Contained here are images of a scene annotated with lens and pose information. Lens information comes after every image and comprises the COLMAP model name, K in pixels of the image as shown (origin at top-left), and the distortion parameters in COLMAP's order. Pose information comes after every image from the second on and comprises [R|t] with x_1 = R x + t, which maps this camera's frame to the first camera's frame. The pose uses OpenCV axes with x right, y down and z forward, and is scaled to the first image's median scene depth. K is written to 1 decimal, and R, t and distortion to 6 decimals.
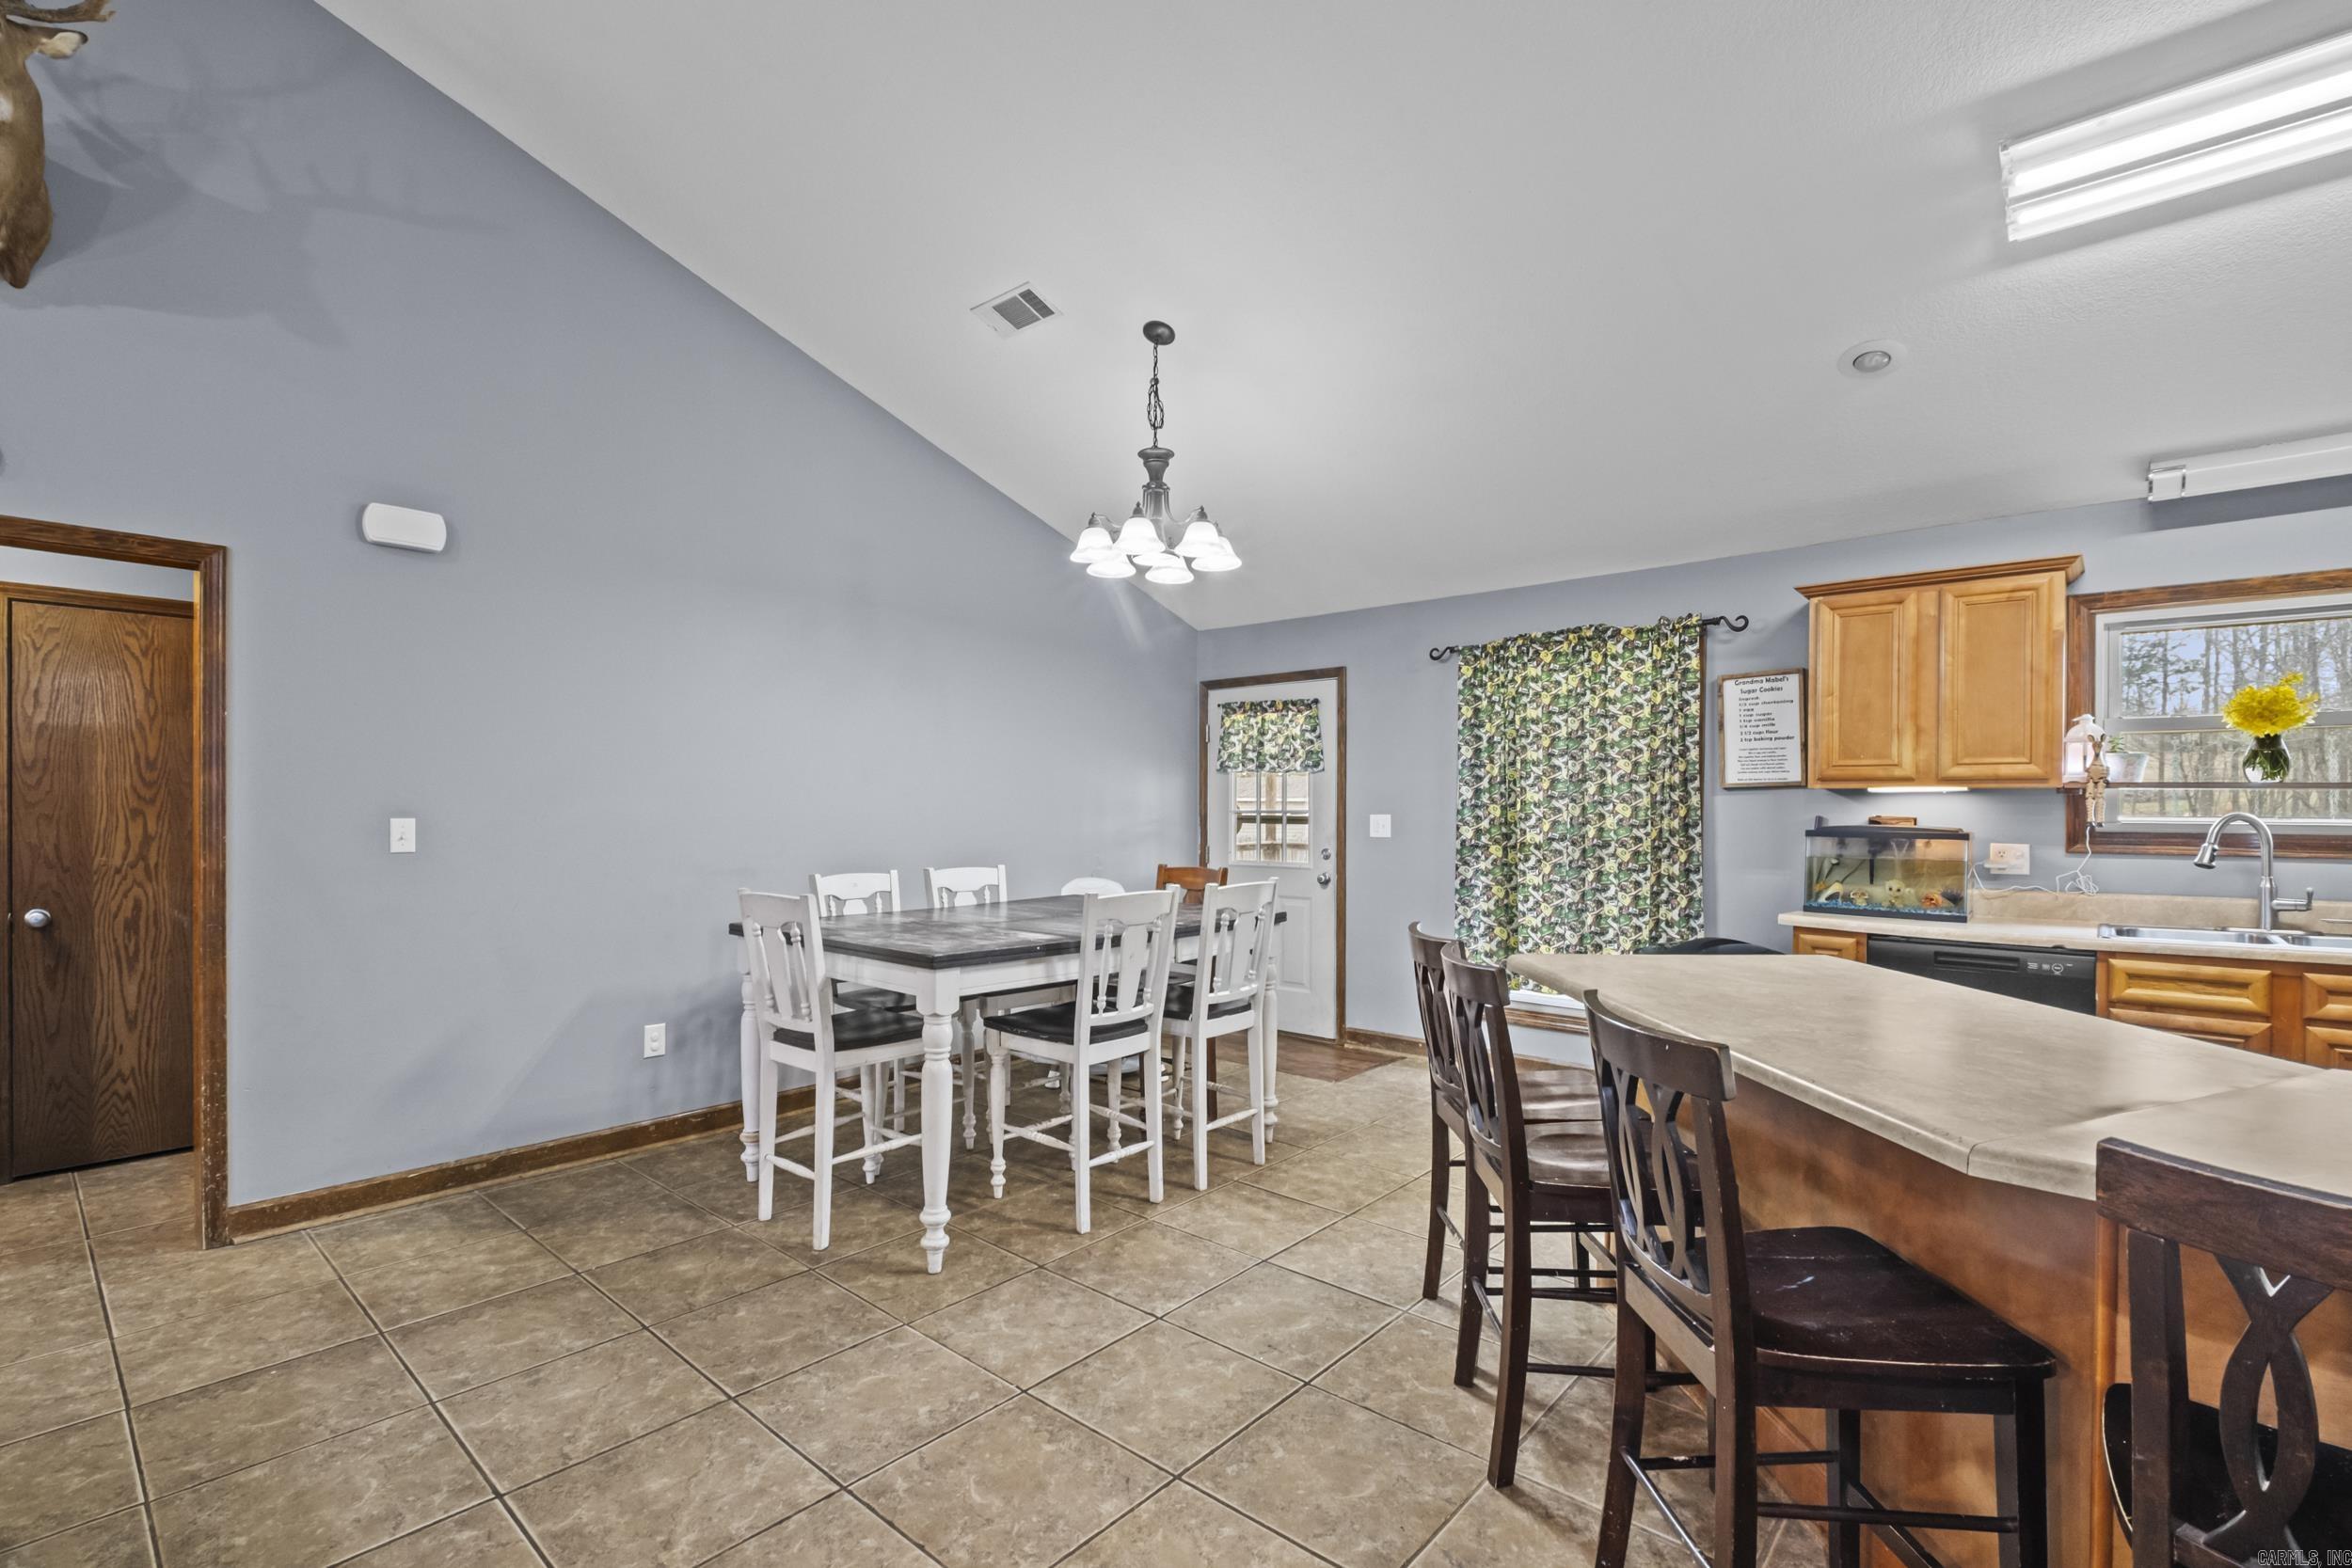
lens RADIAL K [[1049.4, 0, 1159.7], [0, 1049.4, 811.3], [0, 0, 1]] dist [-0.002725, -0.001225]
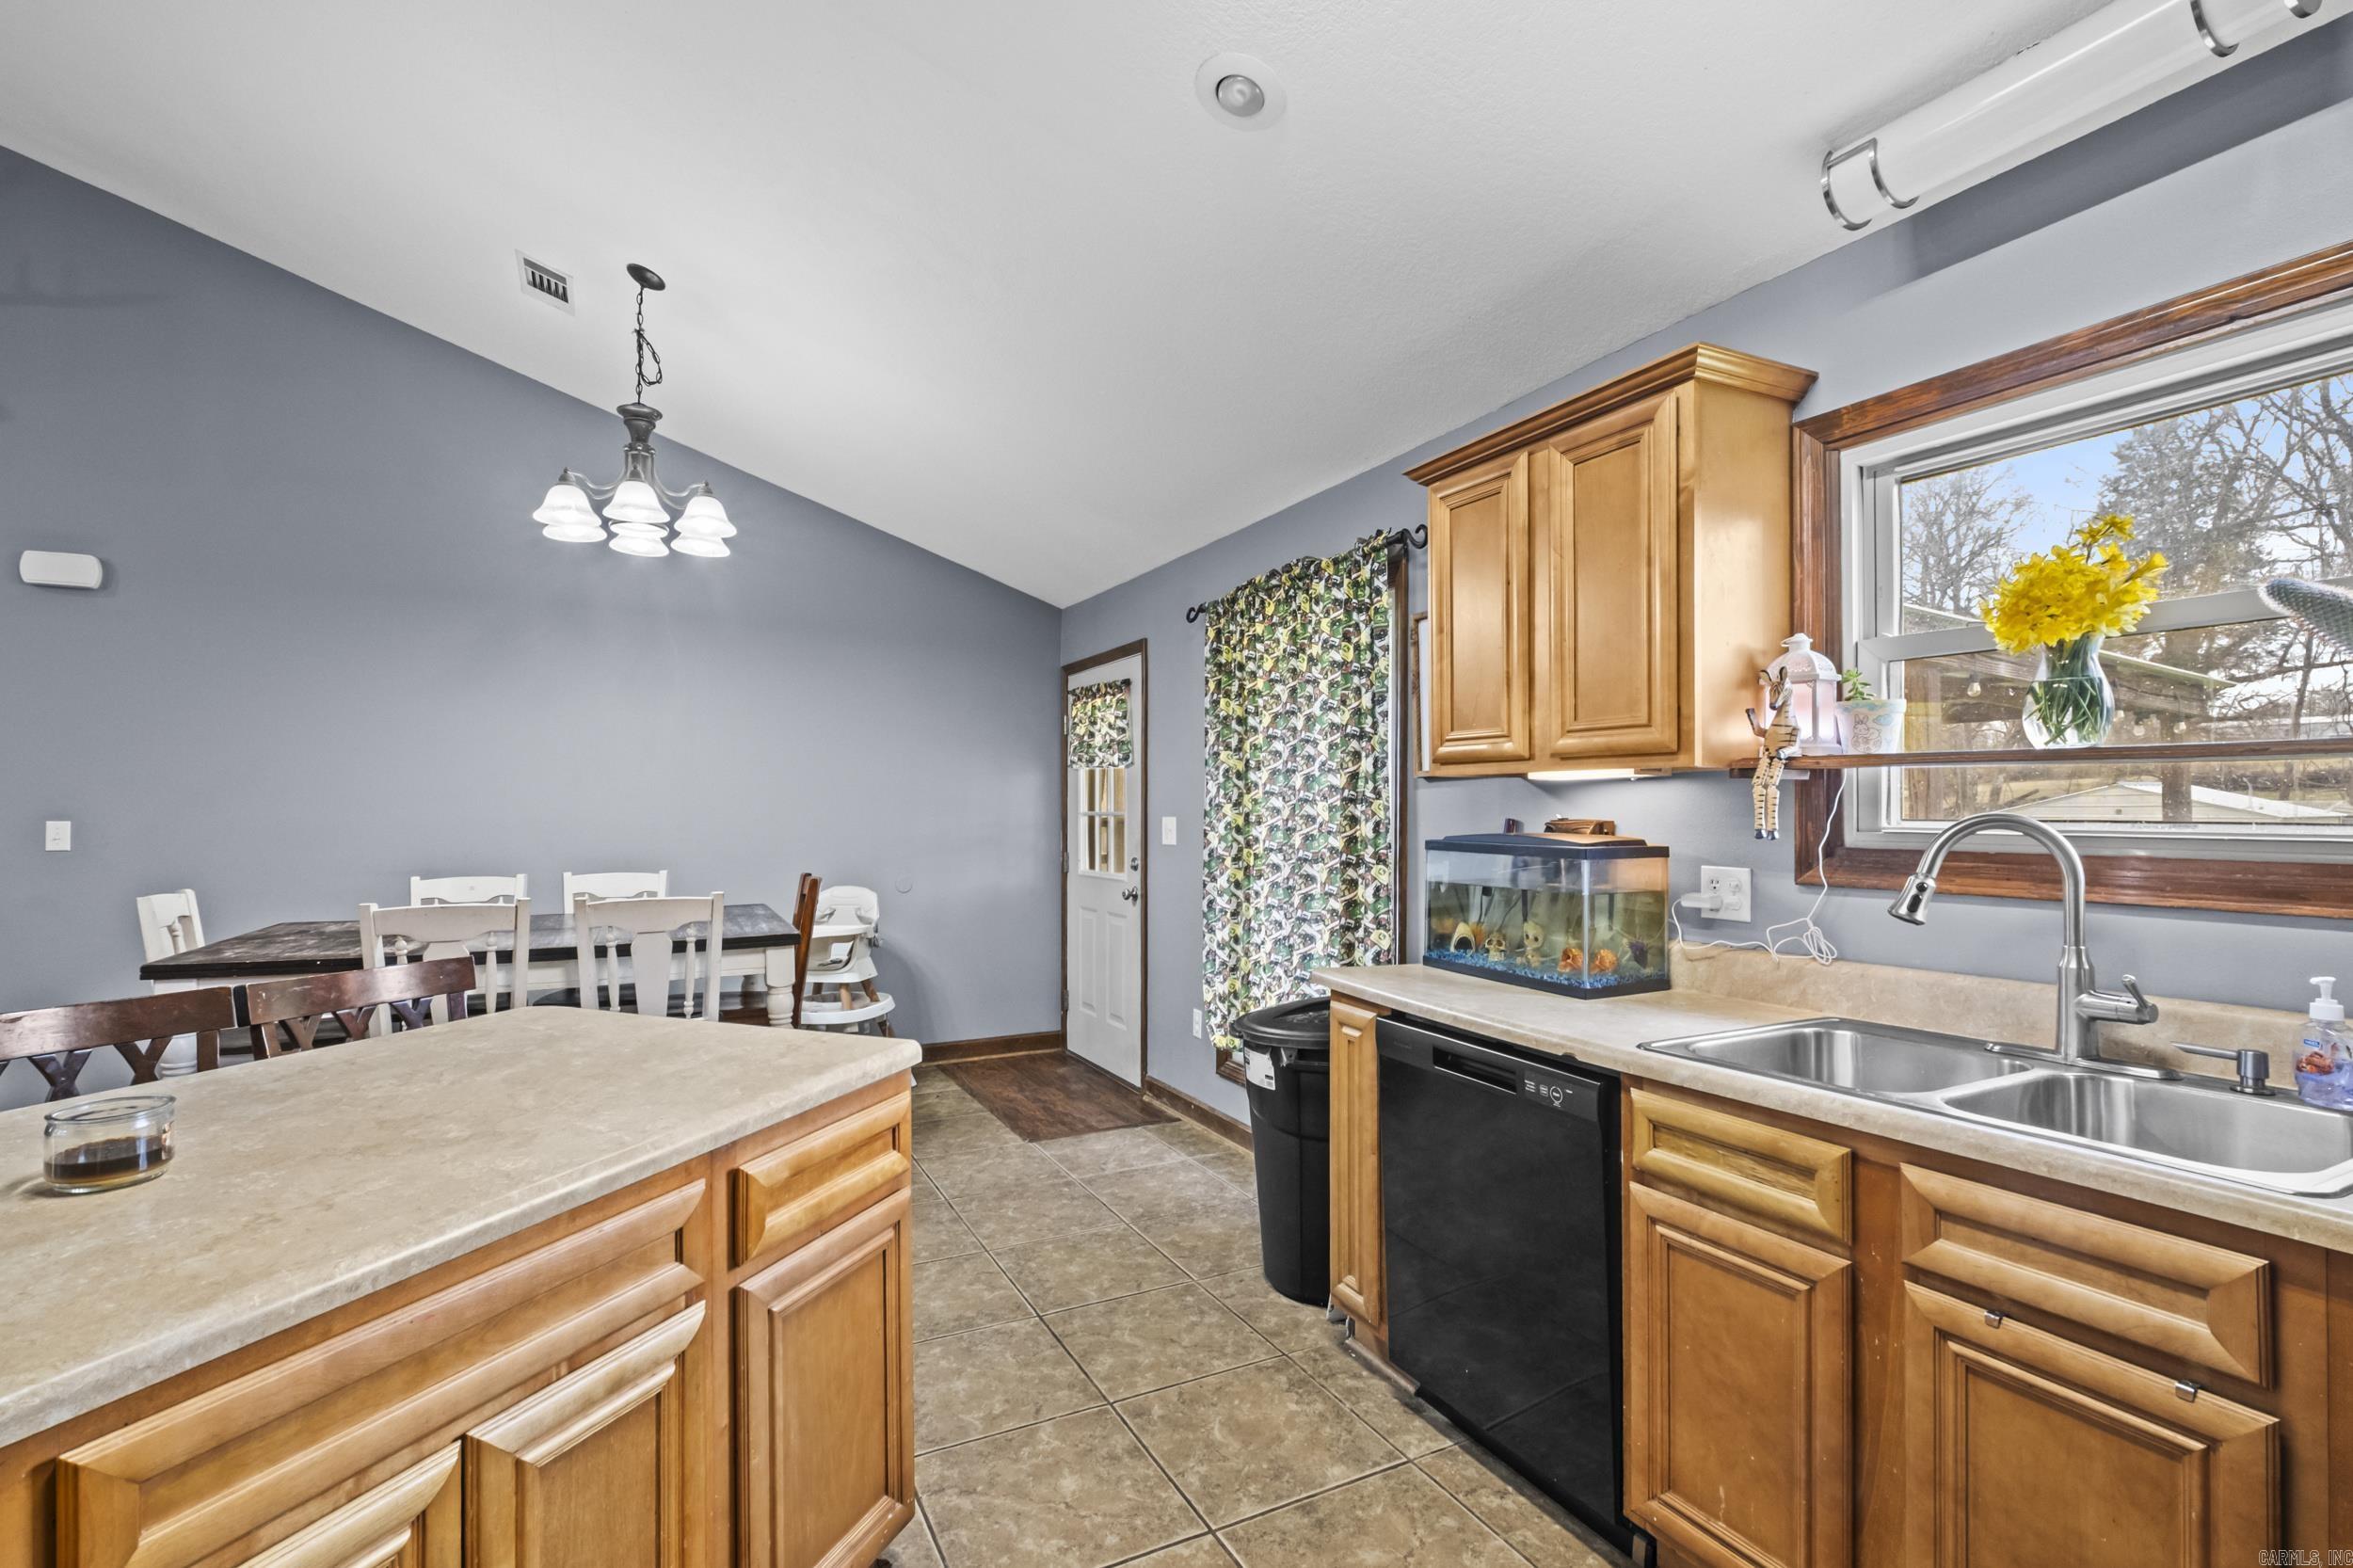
lens RADIAL K [[1057.4, 0, 1149.4], [0, 1057.4, 786.1], [0, 0, 1]] dist [-0.002490, 0.000084]
pose [[0.925841, -0.011928, -0.377725, 0.664443], [0.002348, 0.999664, -0.025814, 0.001053], [0.377906, 0.023013, 0.925558, 0.305941]]
